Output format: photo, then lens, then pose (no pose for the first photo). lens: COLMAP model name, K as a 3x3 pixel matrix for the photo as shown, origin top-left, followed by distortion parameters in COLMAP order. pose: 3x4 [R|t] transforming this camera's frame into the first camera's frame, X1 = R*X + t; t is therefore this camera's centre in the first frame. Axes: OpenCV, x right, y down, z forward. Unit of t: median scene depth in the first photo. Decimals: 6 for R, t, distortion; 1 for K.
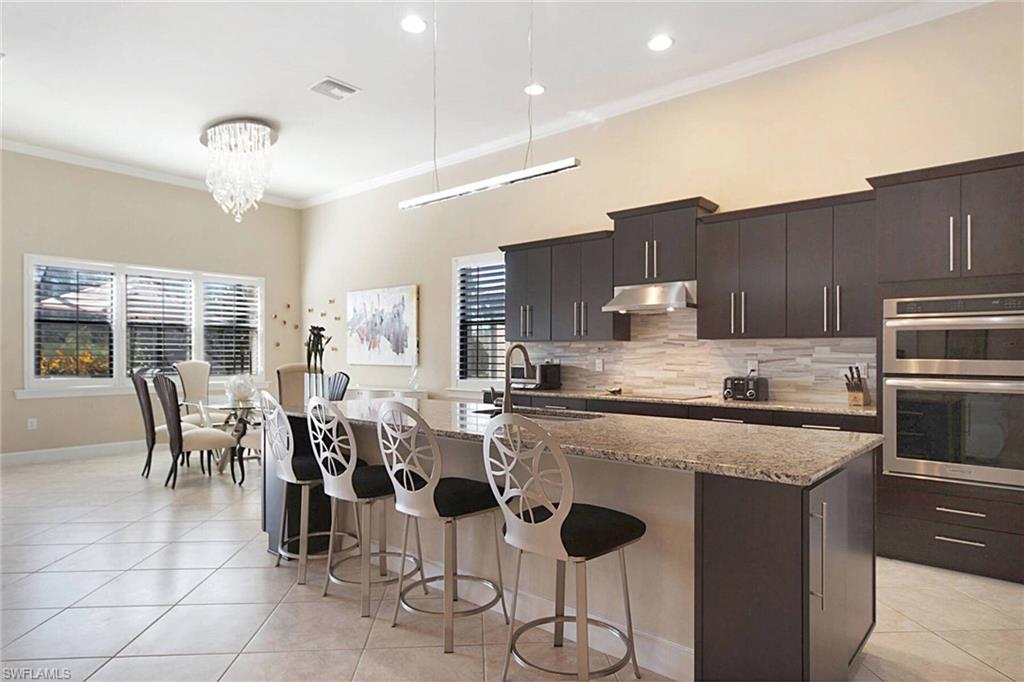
lens RADIAL K [[599.2, 0, 516.4], [0, 599.2, 357.9], [0, 0, 1]] dist [0.000068, -0.000627]
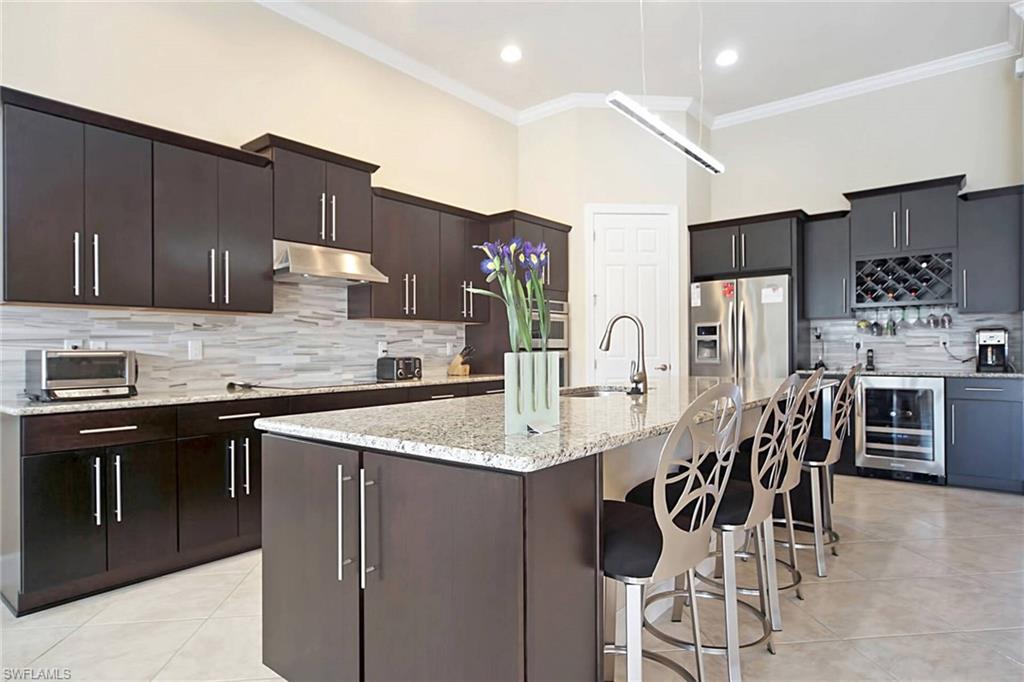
lens RADIAL K [[581.0, 0, 512.0], [0, 581.0, 341.0], [0, 0, 1]] dist [0.002121, 0.000789]
pose [[-0.034046, 0.010937, 0.999360, -0.575876], [0.016151, 0.999816, -0.010391, 0.016439], [-0.999290, 0.015787, -0.034216, 0.780104]]
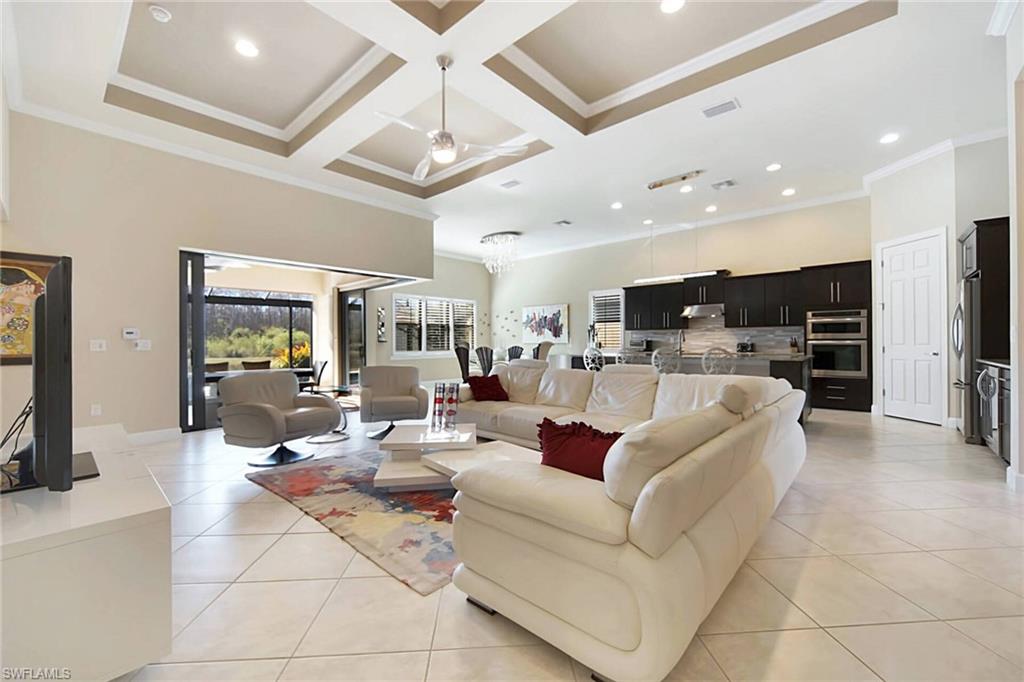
lens RADIAL K [[405.0, 0, 512.0], [0, 405.0, 341.0], [0, 0, 1]] dist [-0.016298, 0.000028]
pose [[0.999847, -0.012754, -0.011962, -0.515270], [0.012651, 0.999883, -0.008633, 0.024031], [0.012071, 0.008481, 0.999891, -0.611107]]
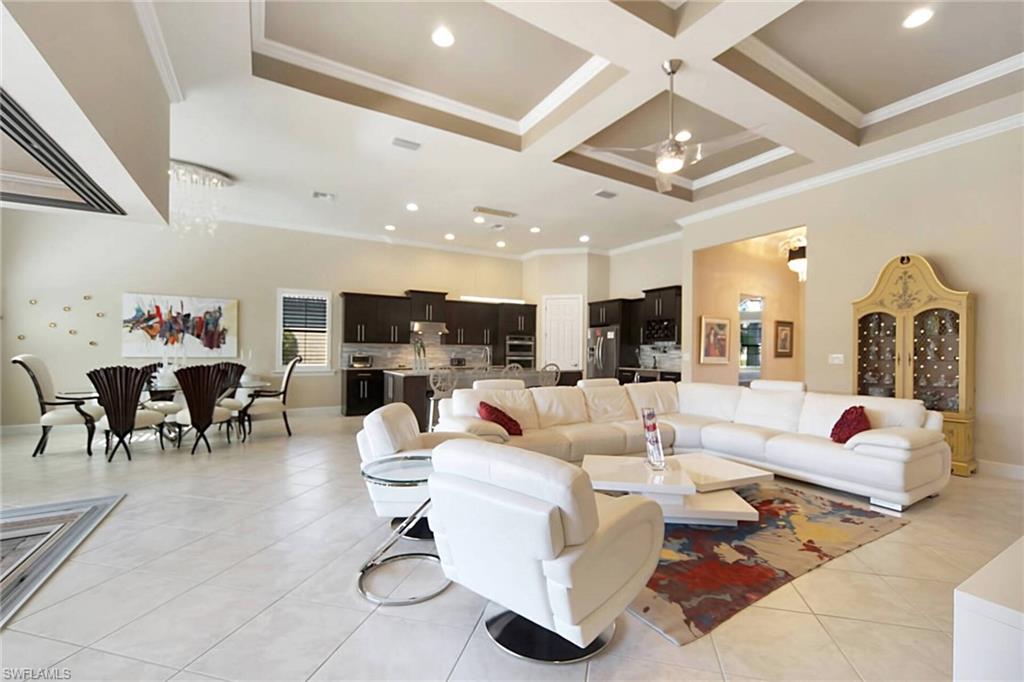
lens RADIAL K [[424.9, 0, 512.7], [0, 424.9, 345.6], [0, 0, 1]] dist [0.000786, 0.000208]
pose [[0.313187, 0.012018, 0.949615, -1.373800], [-0.000974, 0.999923, -0.012334, -0.003456], [-0.949691, 0.002938, 0.313175, 0.099451]]
